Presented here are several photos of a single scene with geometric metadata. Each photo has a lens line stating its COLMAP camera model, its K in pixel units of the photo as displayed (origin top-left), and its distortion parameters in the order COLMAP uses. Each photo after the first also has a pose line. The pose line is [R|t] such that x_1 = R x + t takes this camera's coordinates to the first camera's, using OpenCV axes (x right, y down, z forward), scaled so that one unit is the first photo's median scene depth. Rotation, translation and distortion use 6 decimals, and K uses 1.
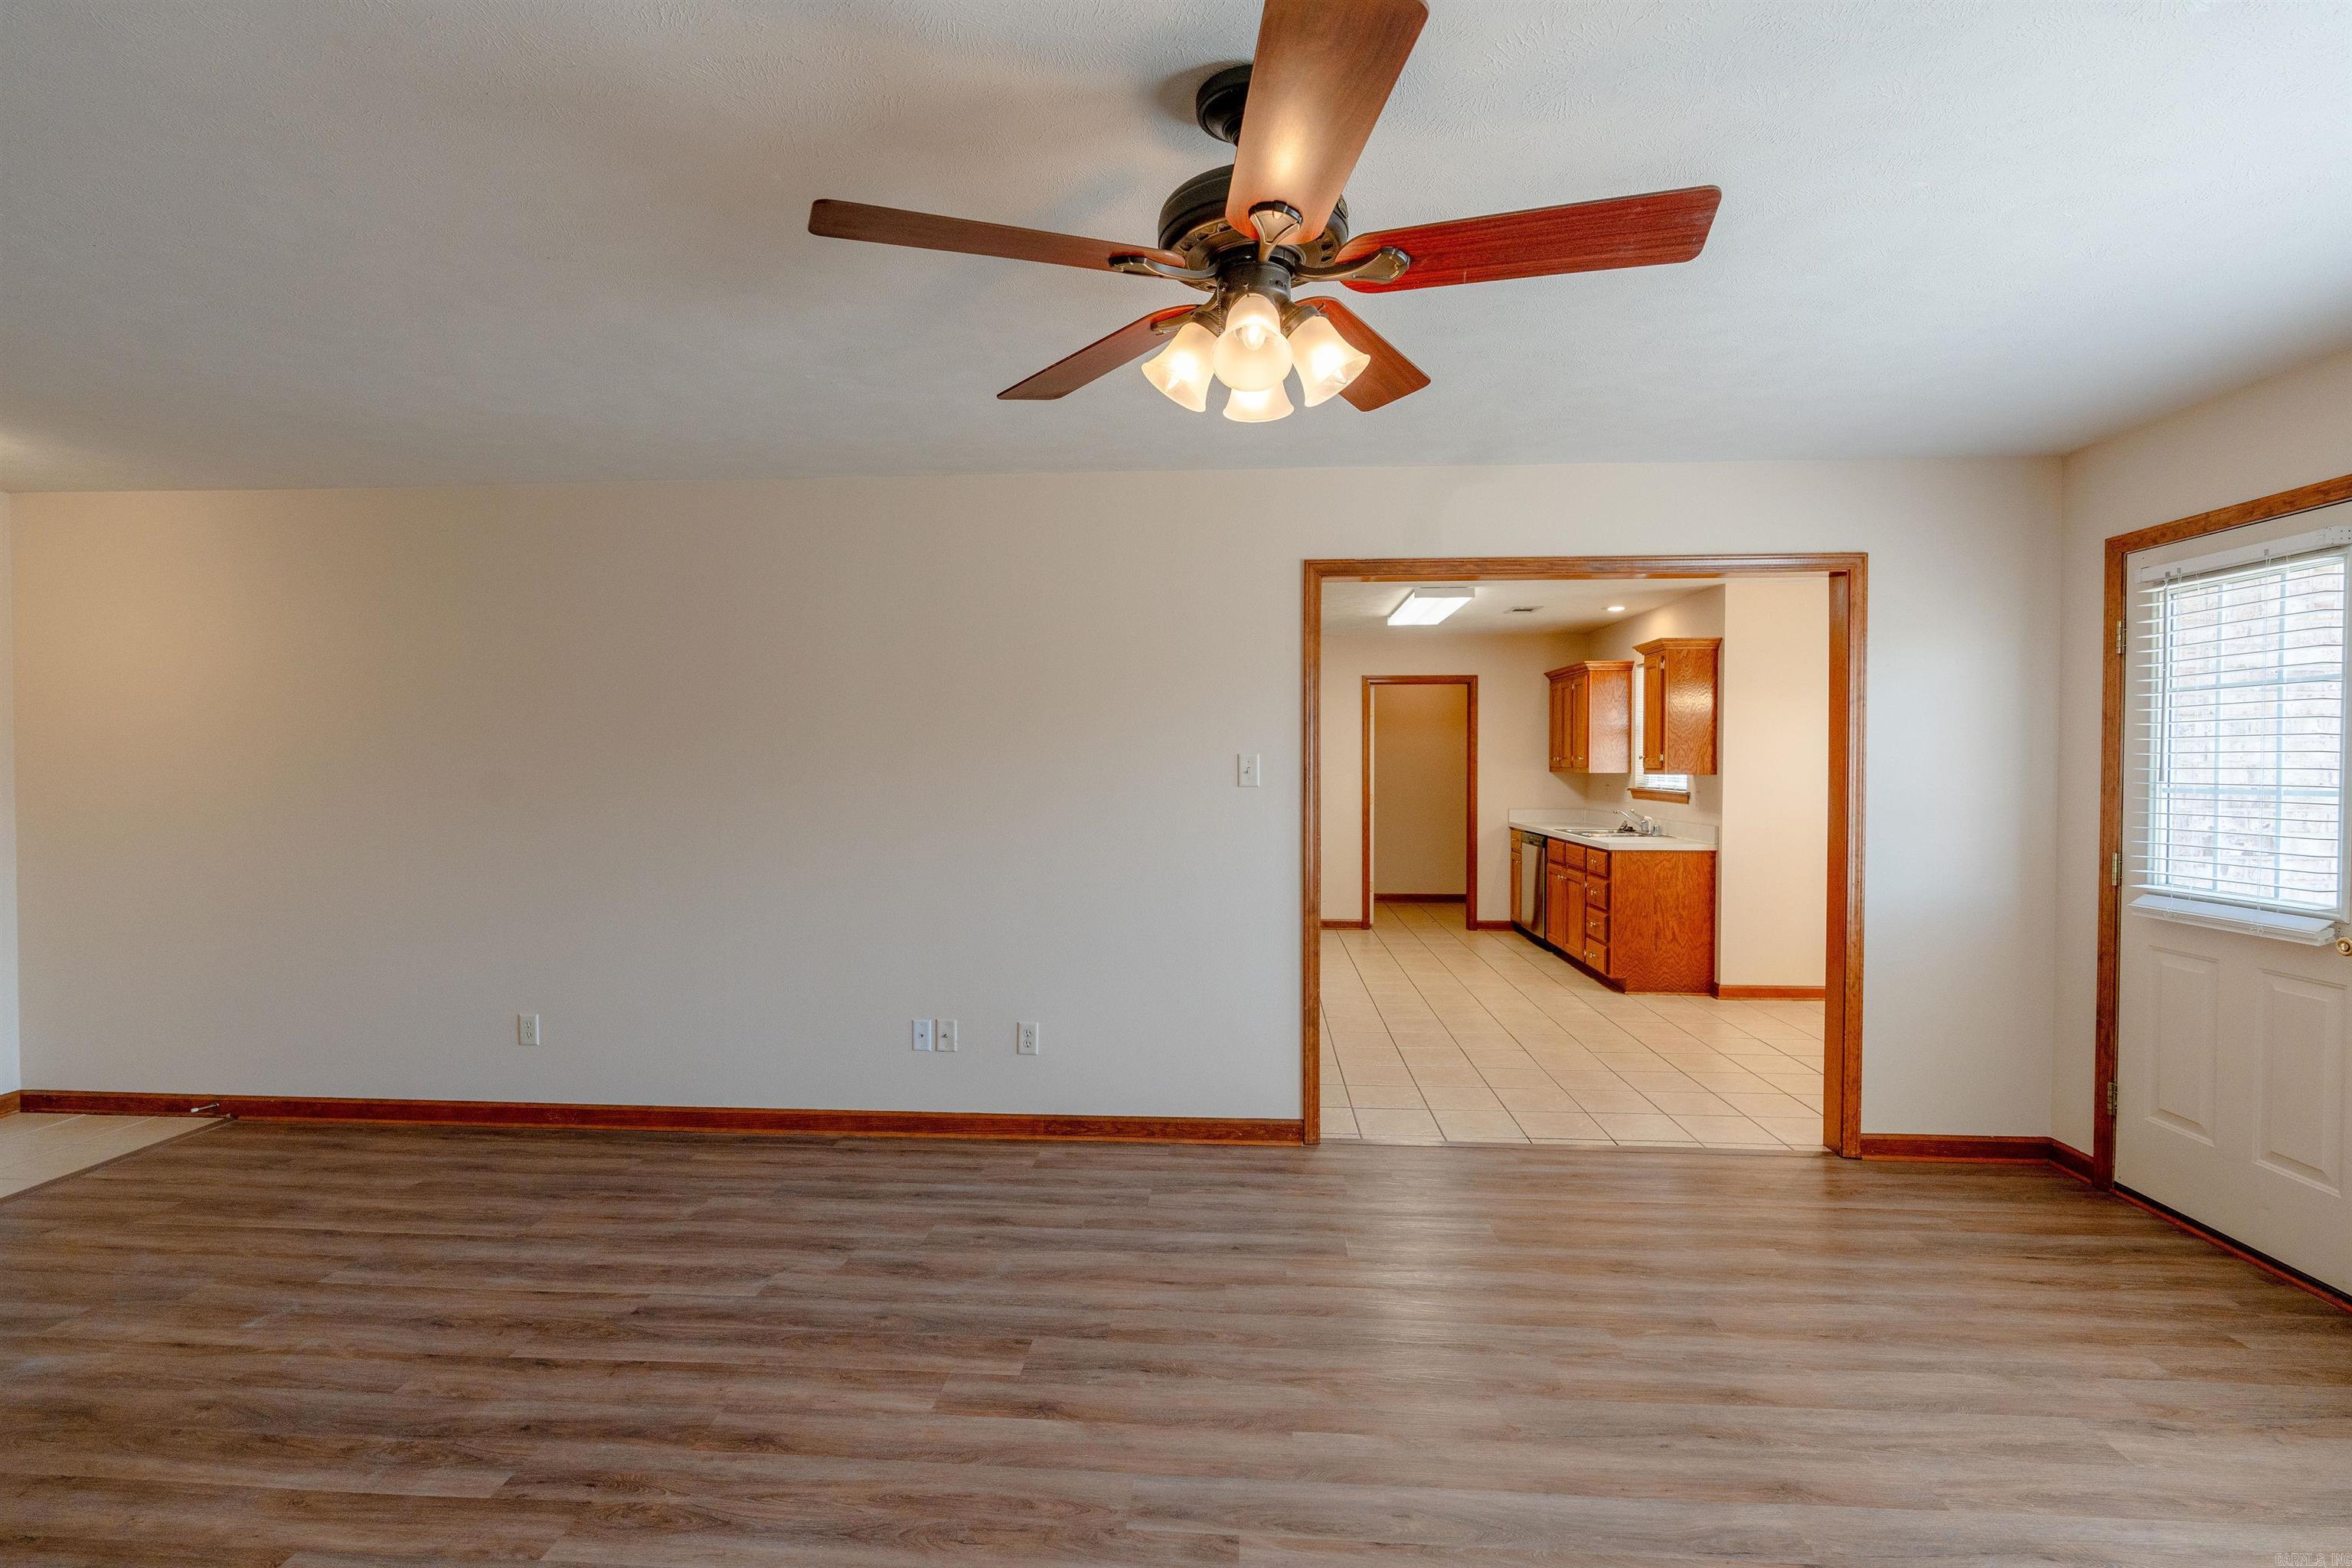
lens RADIAL K [[1047.2, 0, 1176.0], [0, 1047.2, 784.0], [0, 0, 1]] dist [-0.009148, 0.003325]
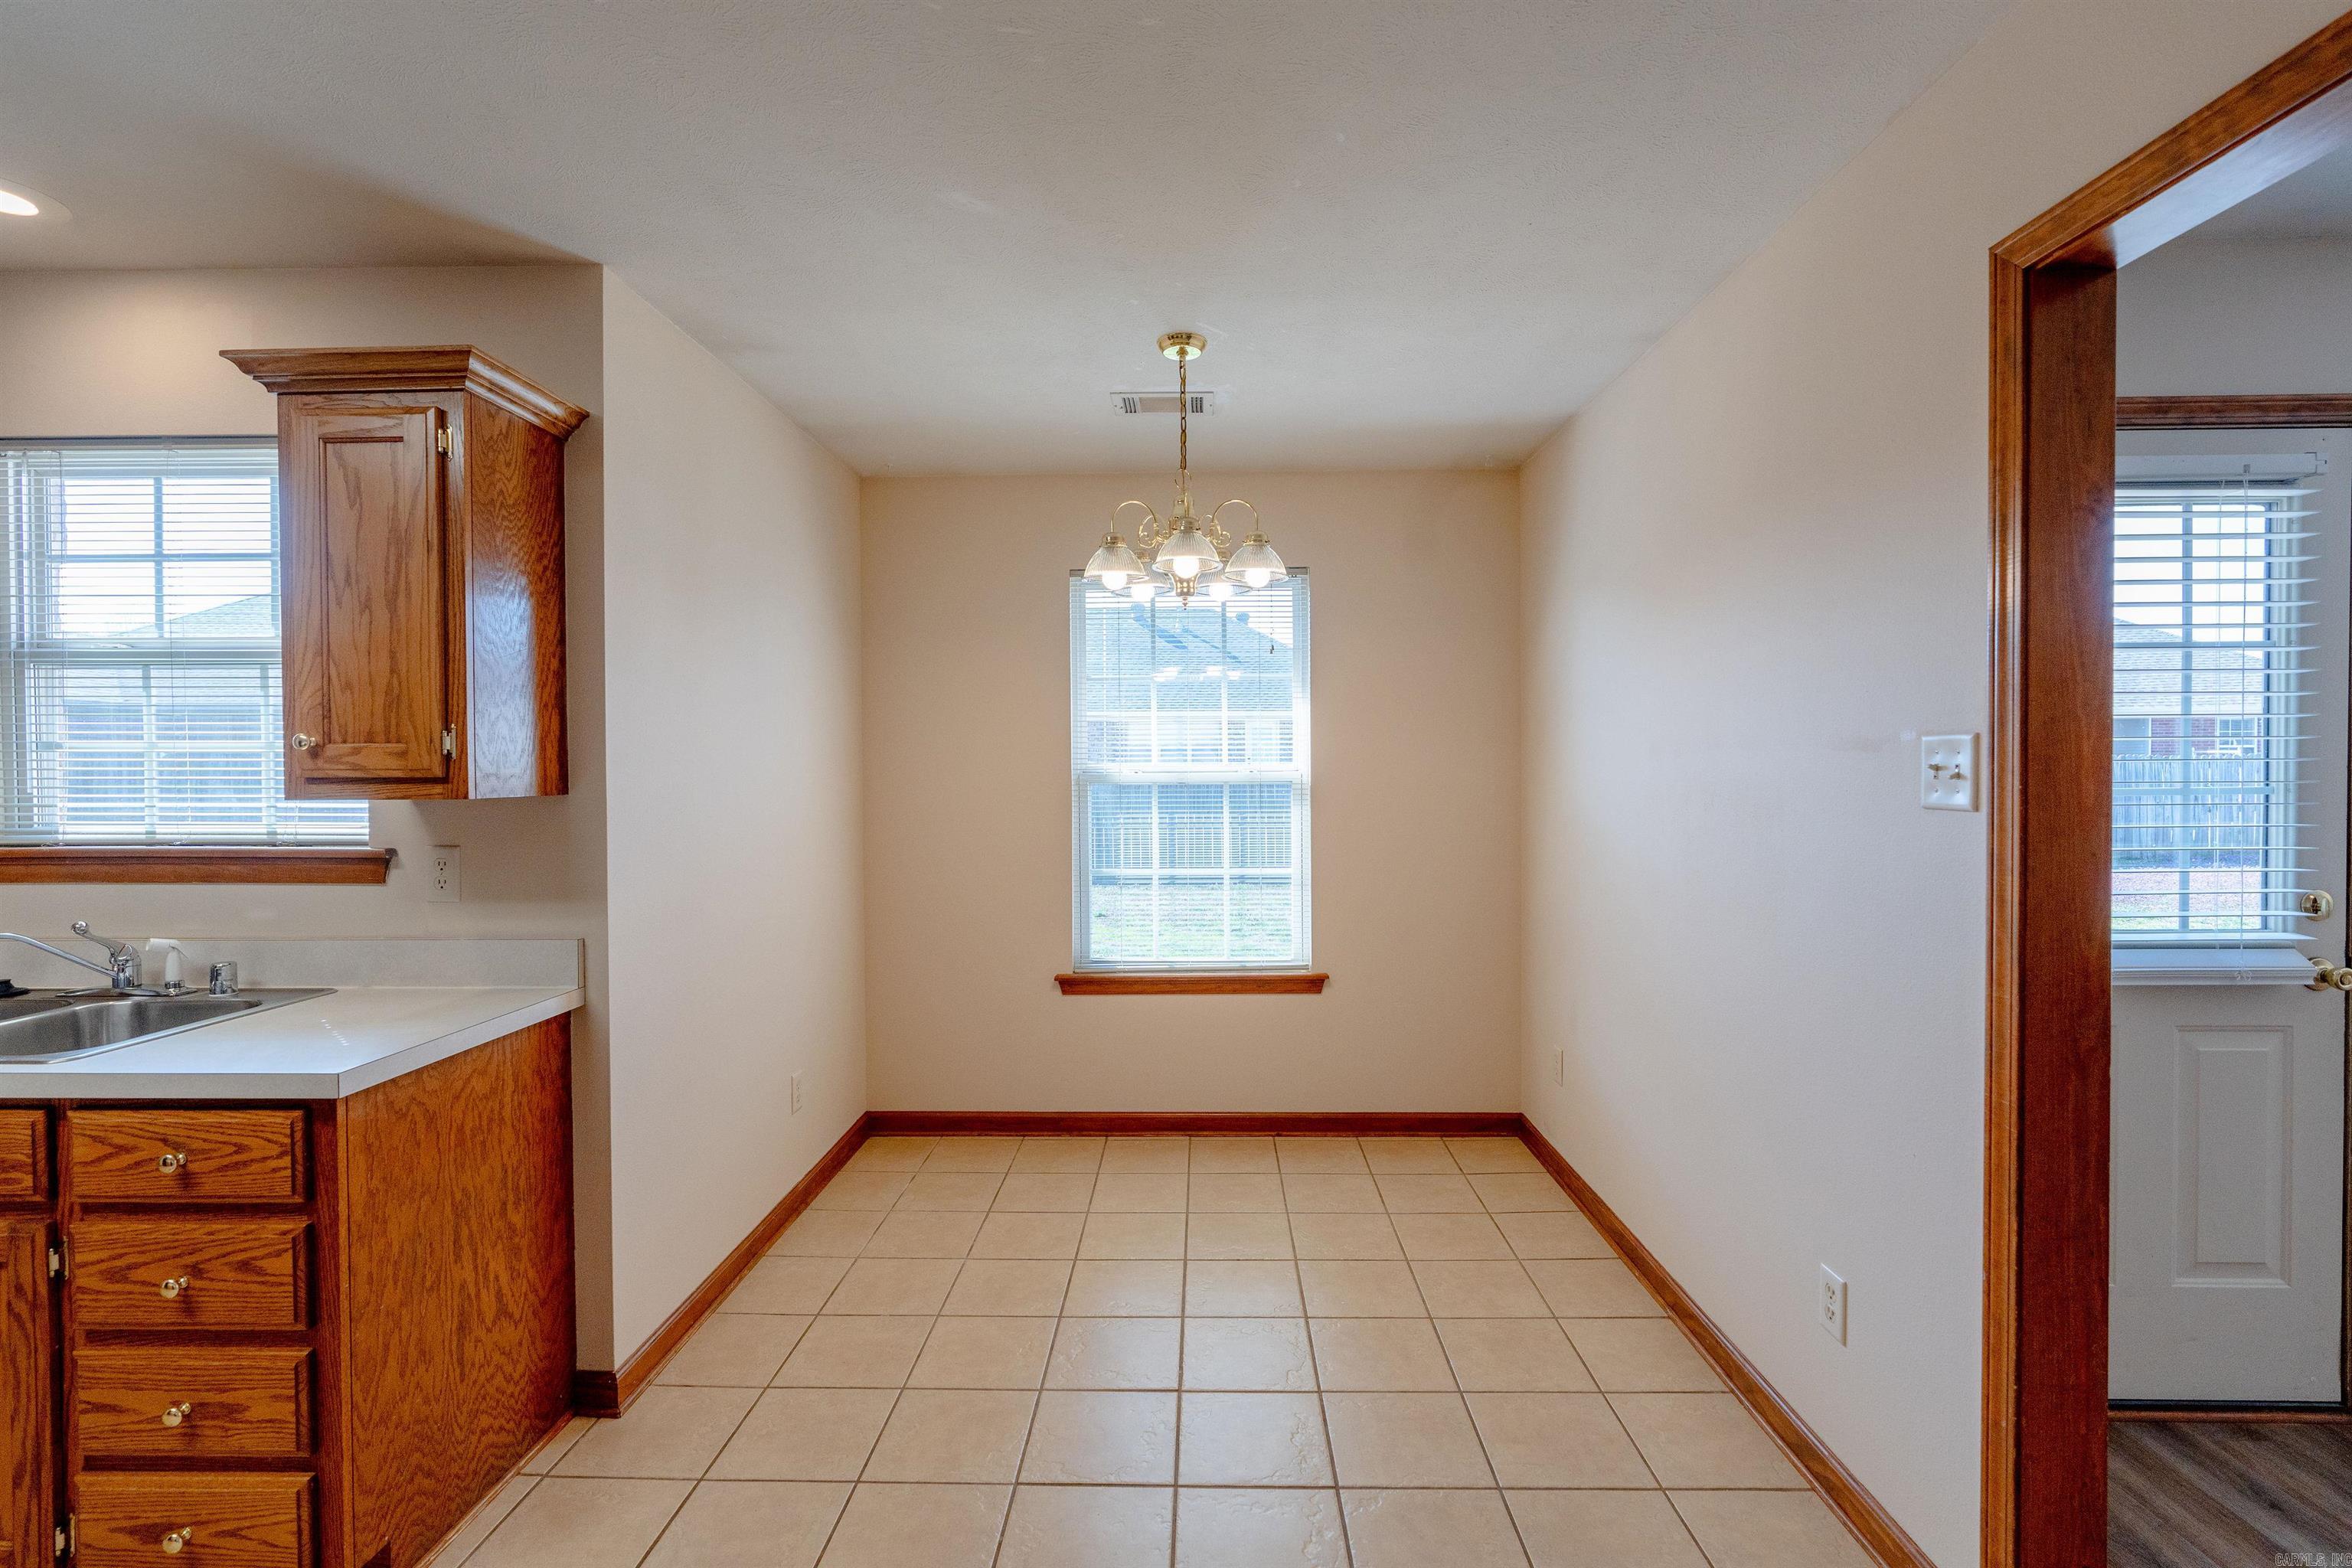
lens RADIAL K [[1056.0, 0, 1176.5], [0, 1056.0, 780.5], [0, 0, 1]] dist [-0.005069, 0.001601]
pose [[-0.047809, -0.012205, 0.998782, 0.240145], [0.025178, 0.999593, 0.013420, -0.021218], [-0.998539, 0.025789, -0.047482, 1.315589]]
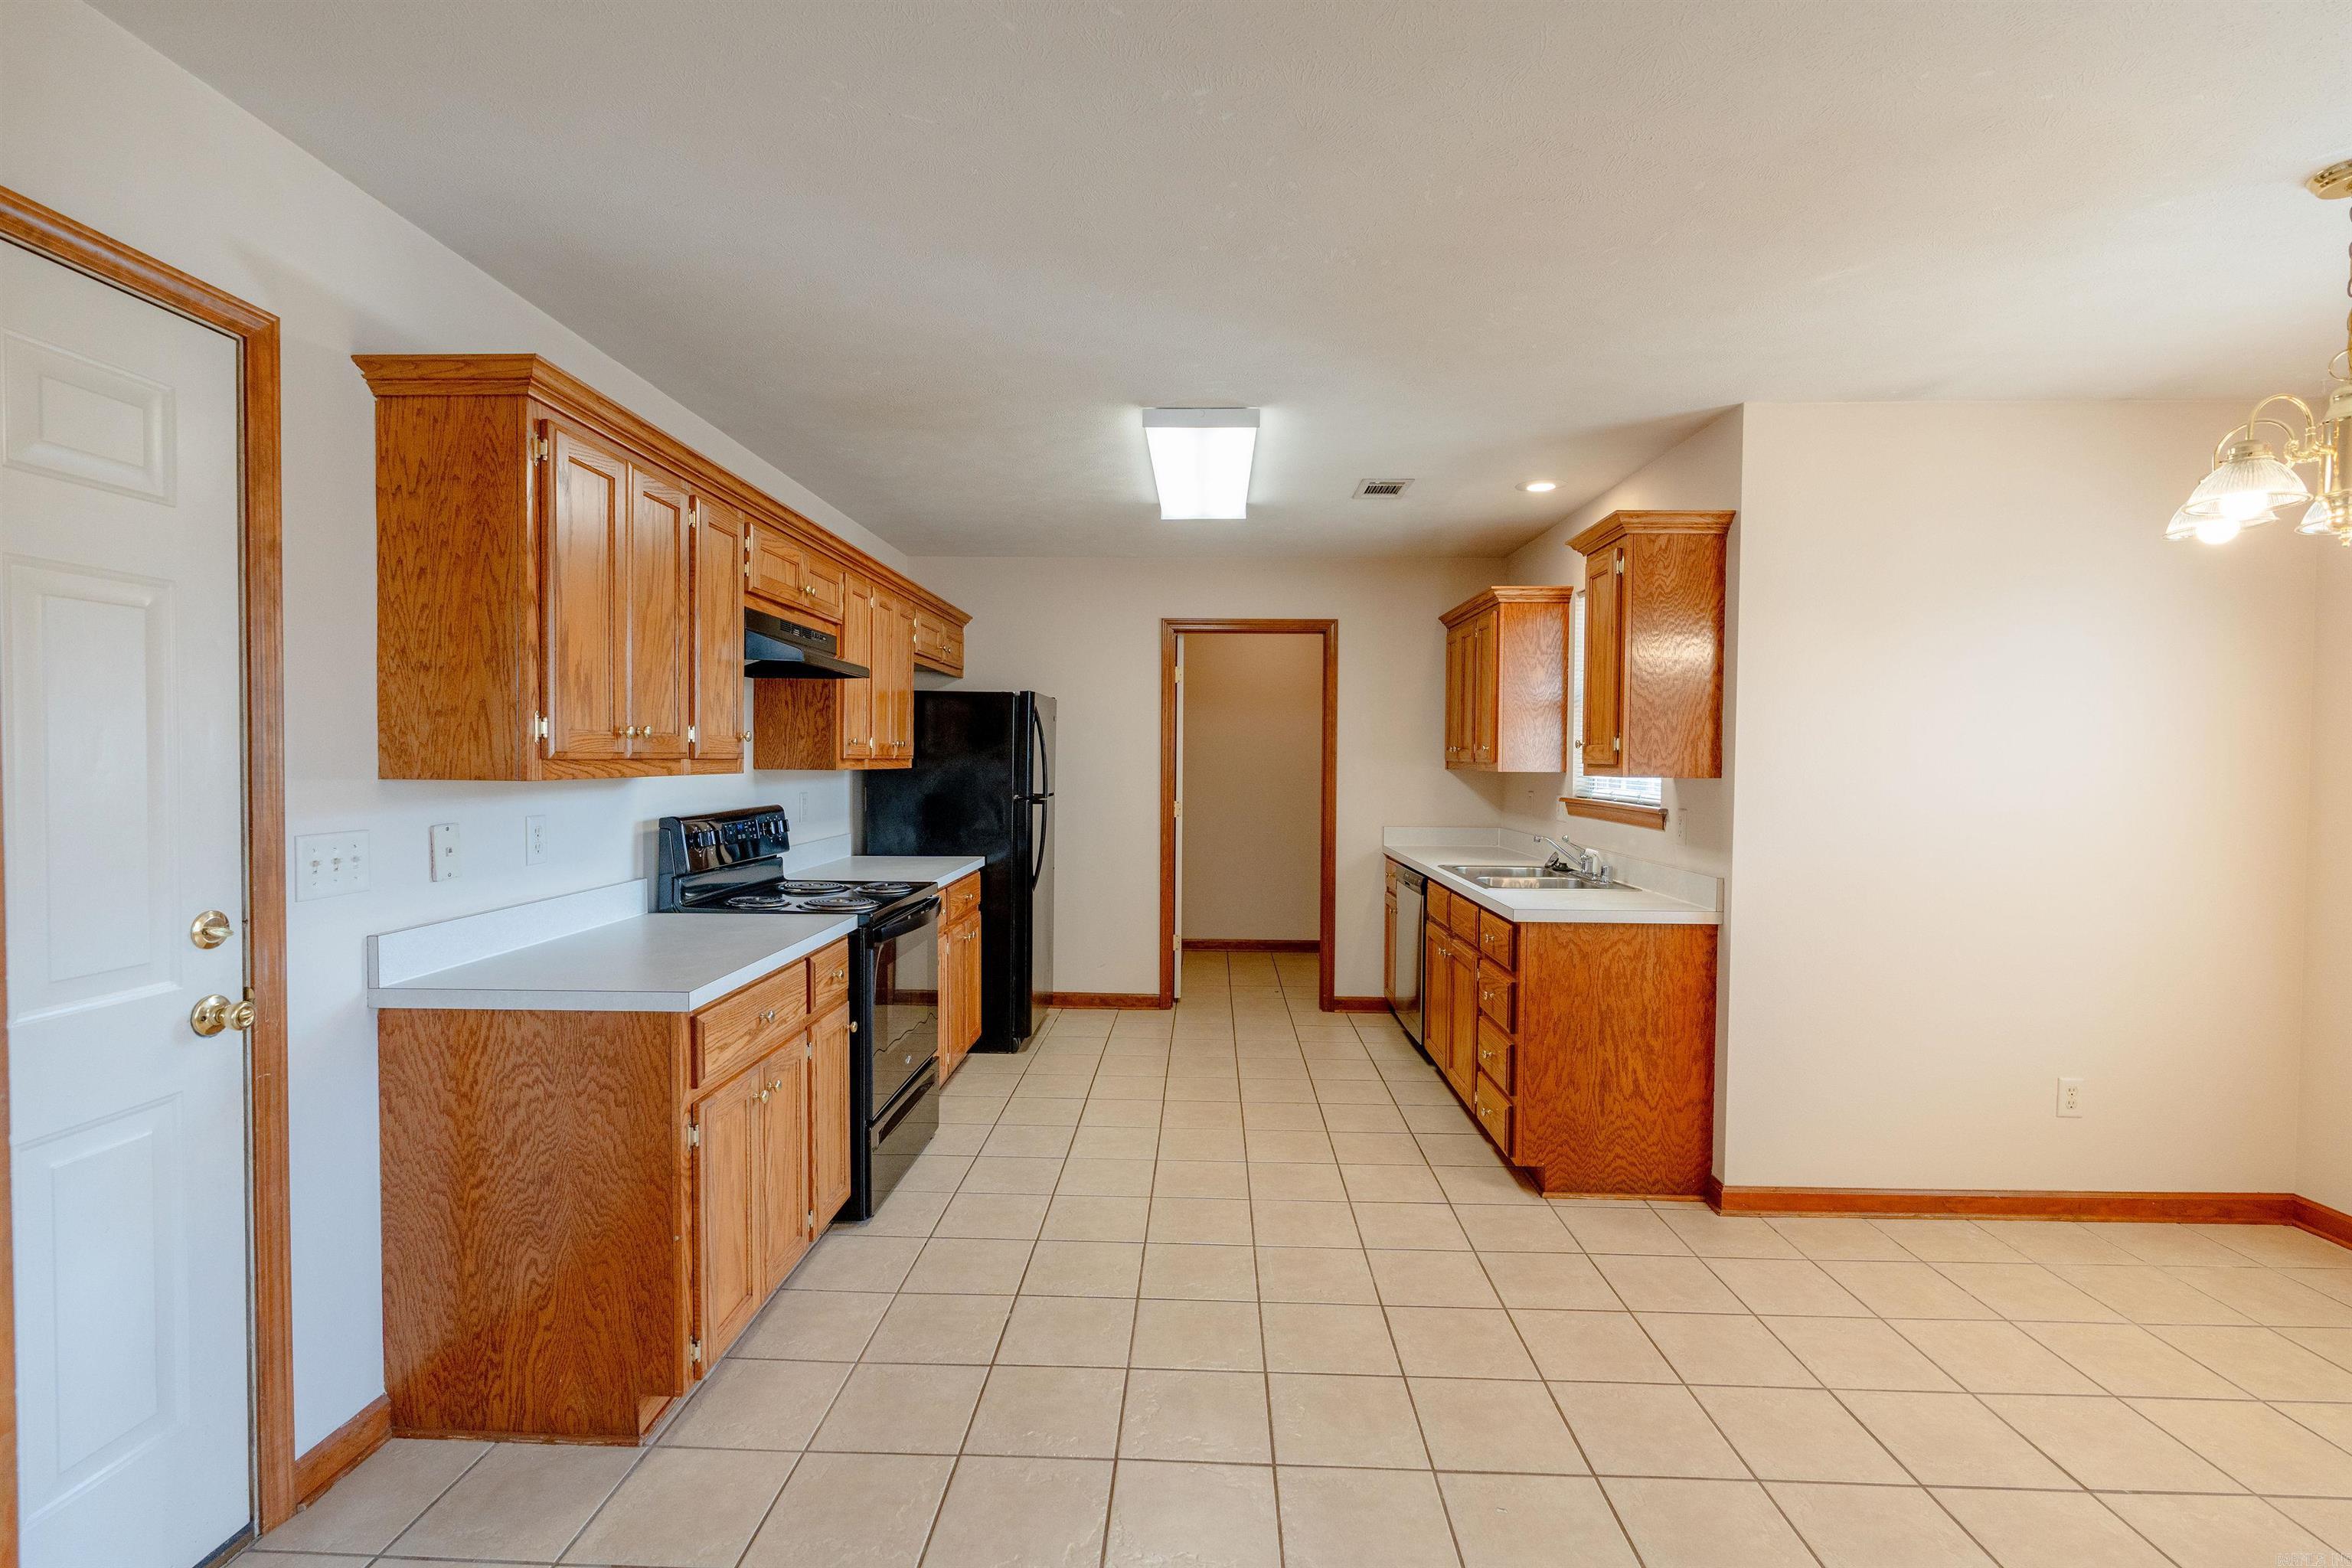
lens RADIAL K [[1047.2, 0, 1176.0], [0, 1047.2, 784.0], [0, 0, 1]] dist [-0.009148, 0.003325]
pose [[0.999177, 0.008602, 0.039648, 0.368536], [-0.008822, 0.999947, 0.005364, -0.010130], [-0.039600, -0.005709, 0.999199, 0.801144]]
